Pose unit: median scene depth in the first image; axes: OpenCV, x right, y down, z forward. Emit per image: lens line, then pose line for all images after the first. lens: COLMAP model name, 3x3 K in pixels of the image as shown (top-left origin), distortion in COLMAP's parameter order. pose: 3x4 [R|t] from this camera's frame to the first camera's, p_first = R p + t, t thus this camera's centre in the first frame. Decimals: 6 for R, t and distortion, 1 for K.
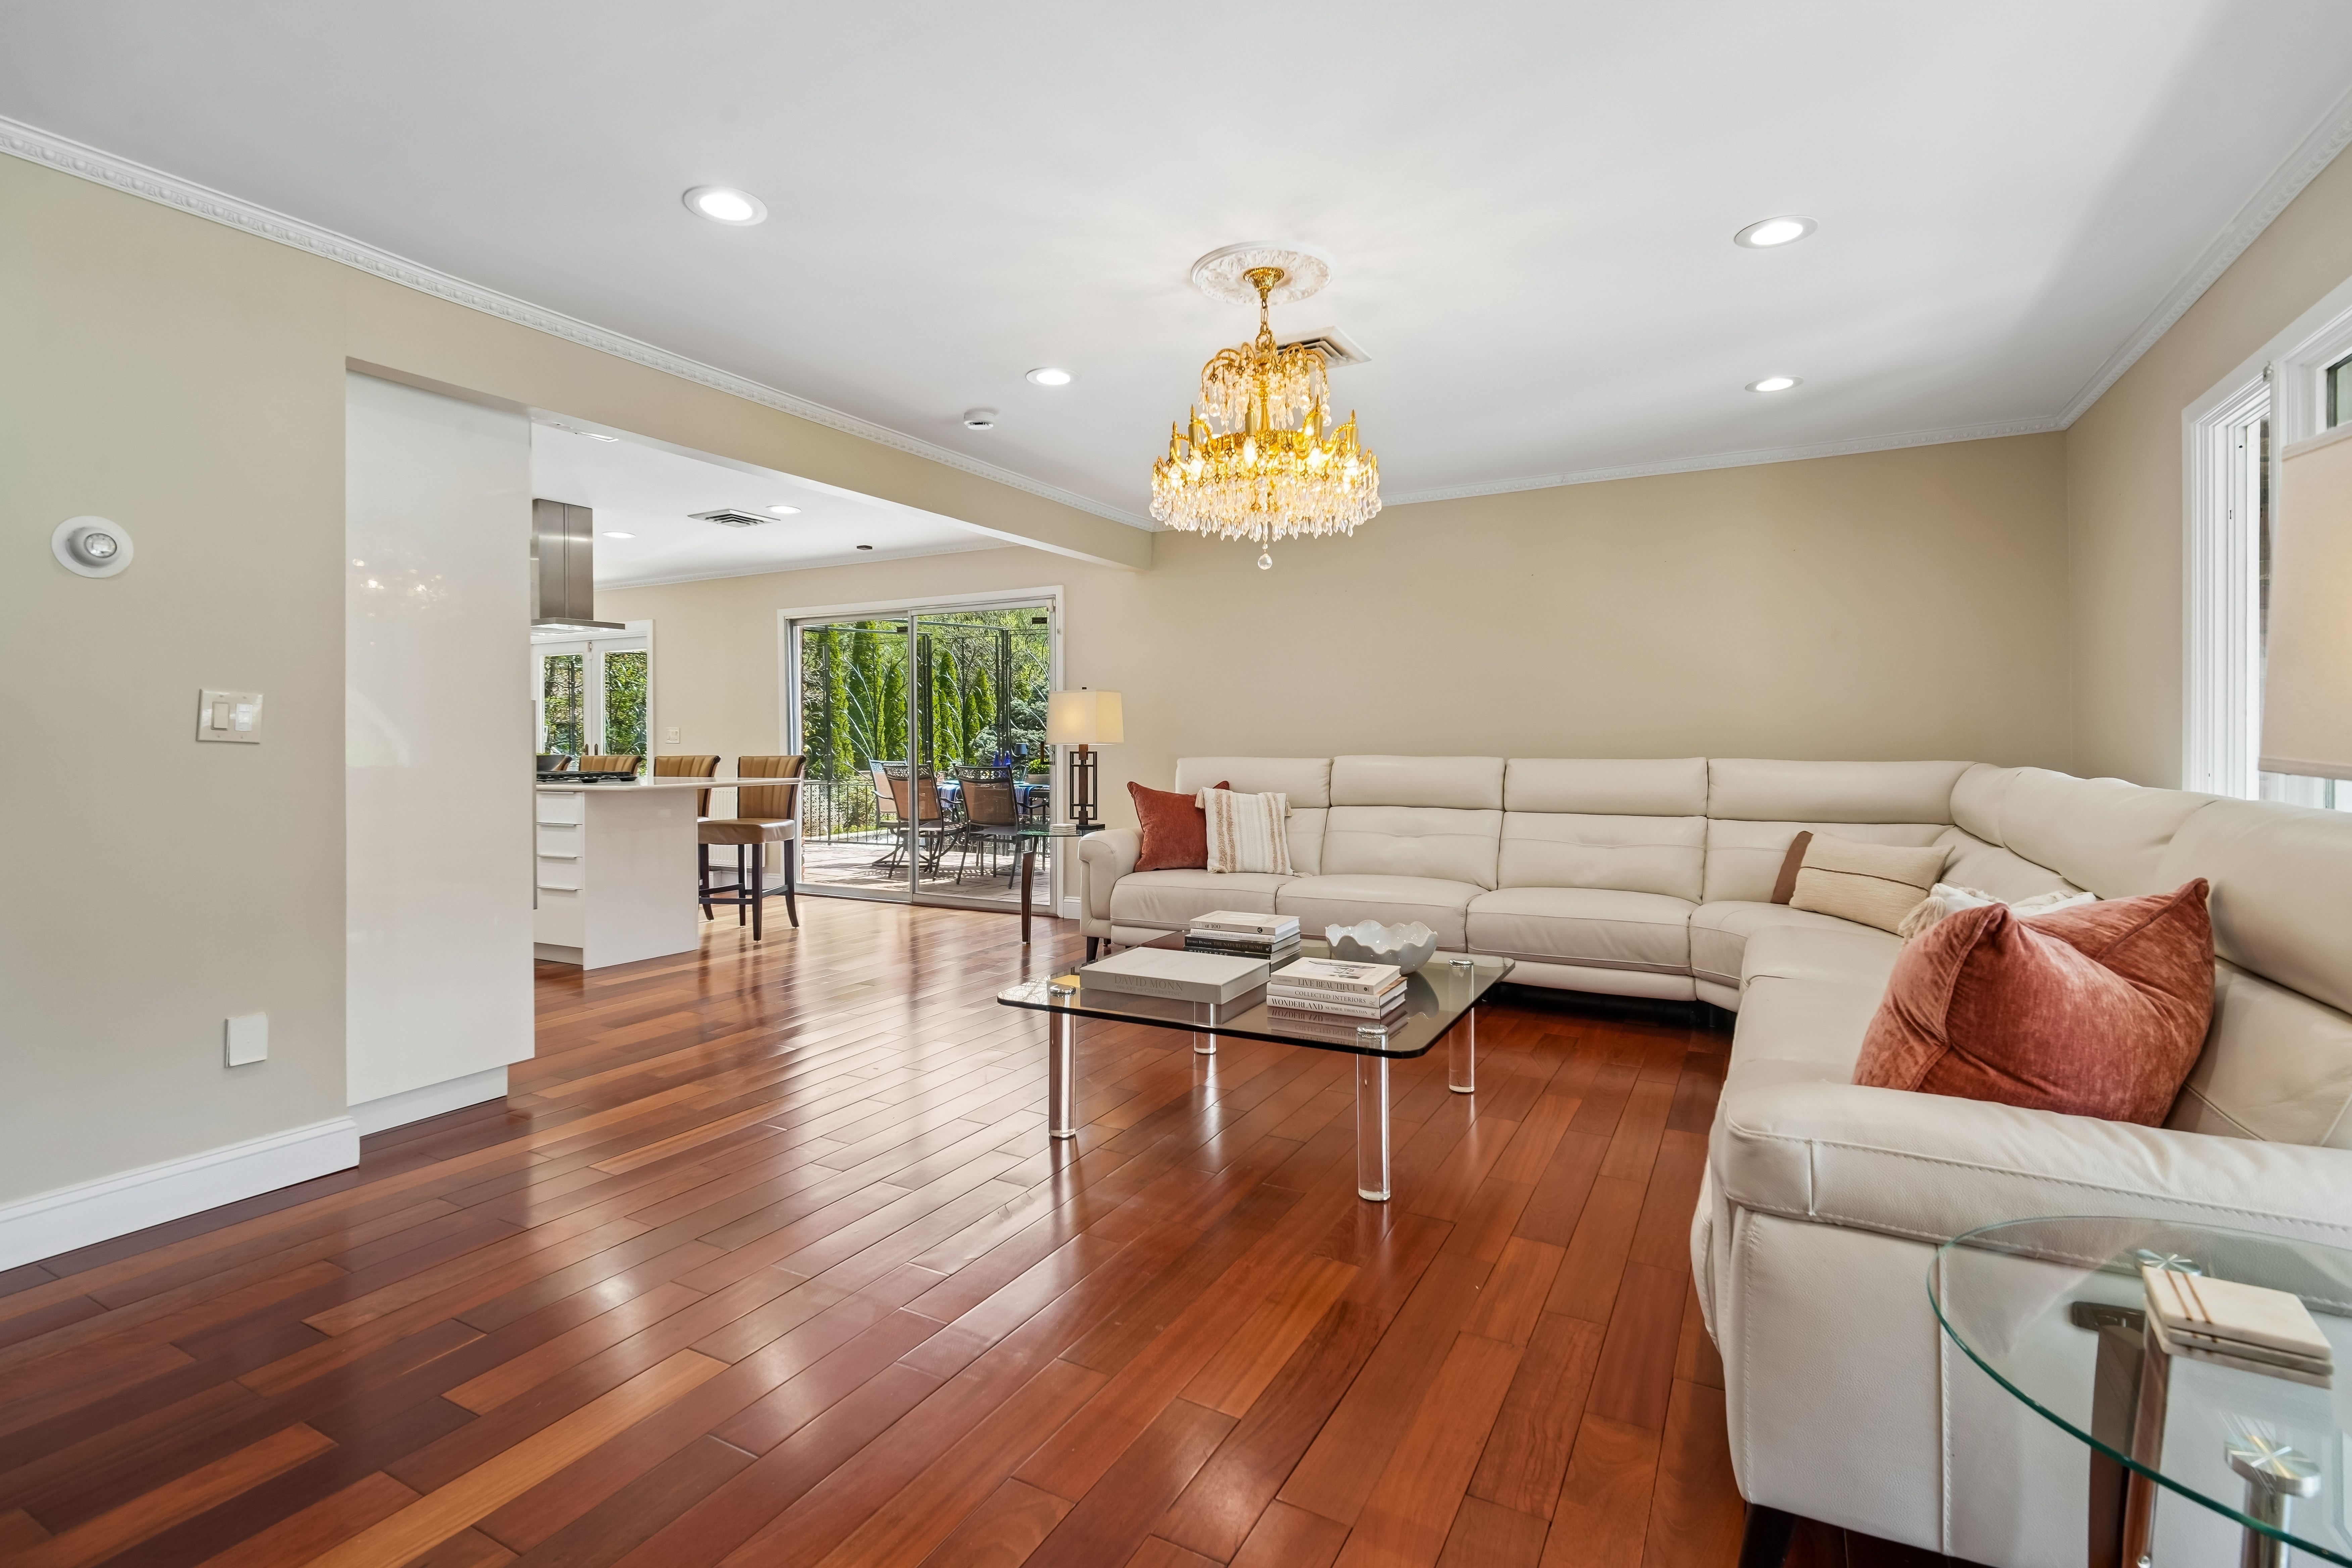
lens RADIAL K [[1097.7, 0, 1173.0], [0, 1097.7, 767.5], [0, 0, 1]] dist [-0.003432, -0.003724]
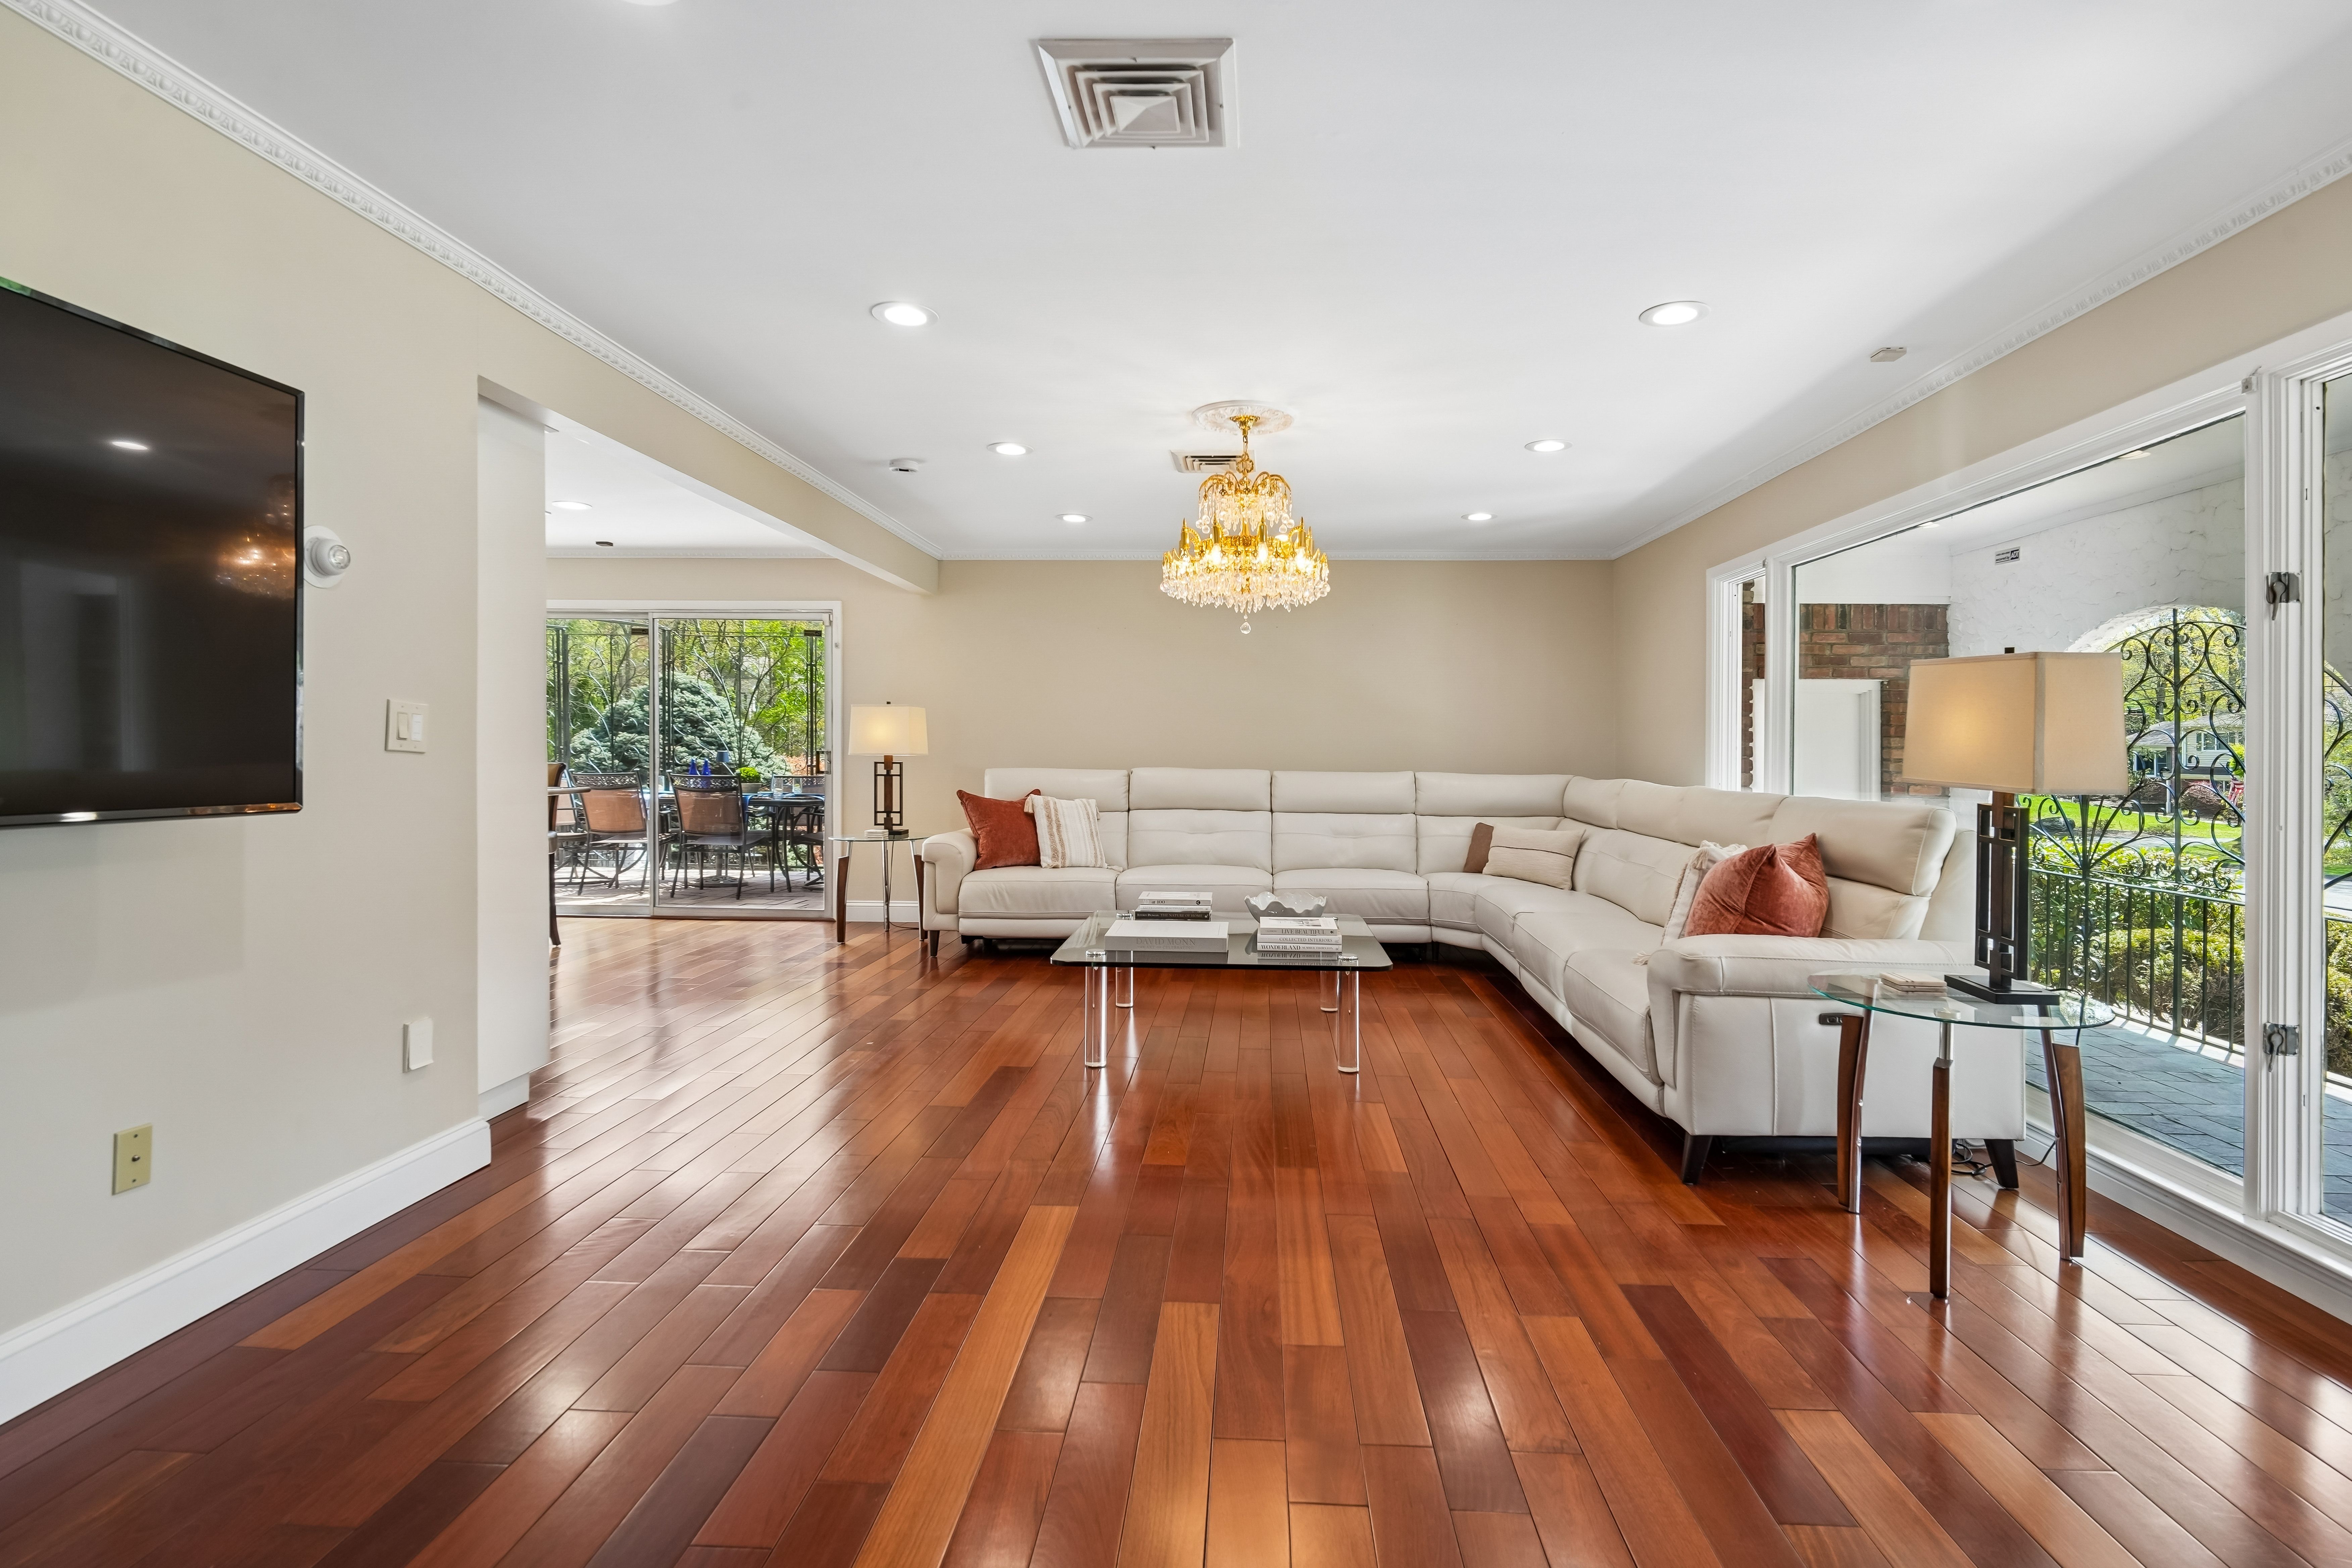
lens RADIAL K [[1097.7, 0, 1222.8], [0, 1097.7, 768.2], [0, 0, 1]] dist [-0.003432, -0.003724]
pose [[0.895975, 0.006293, 0.444060, -0.339150], [-0.003024, 0.999963, -0.008070, -0.000841], [-0.444094, 0.005887, 0.895961, -0.131227]]
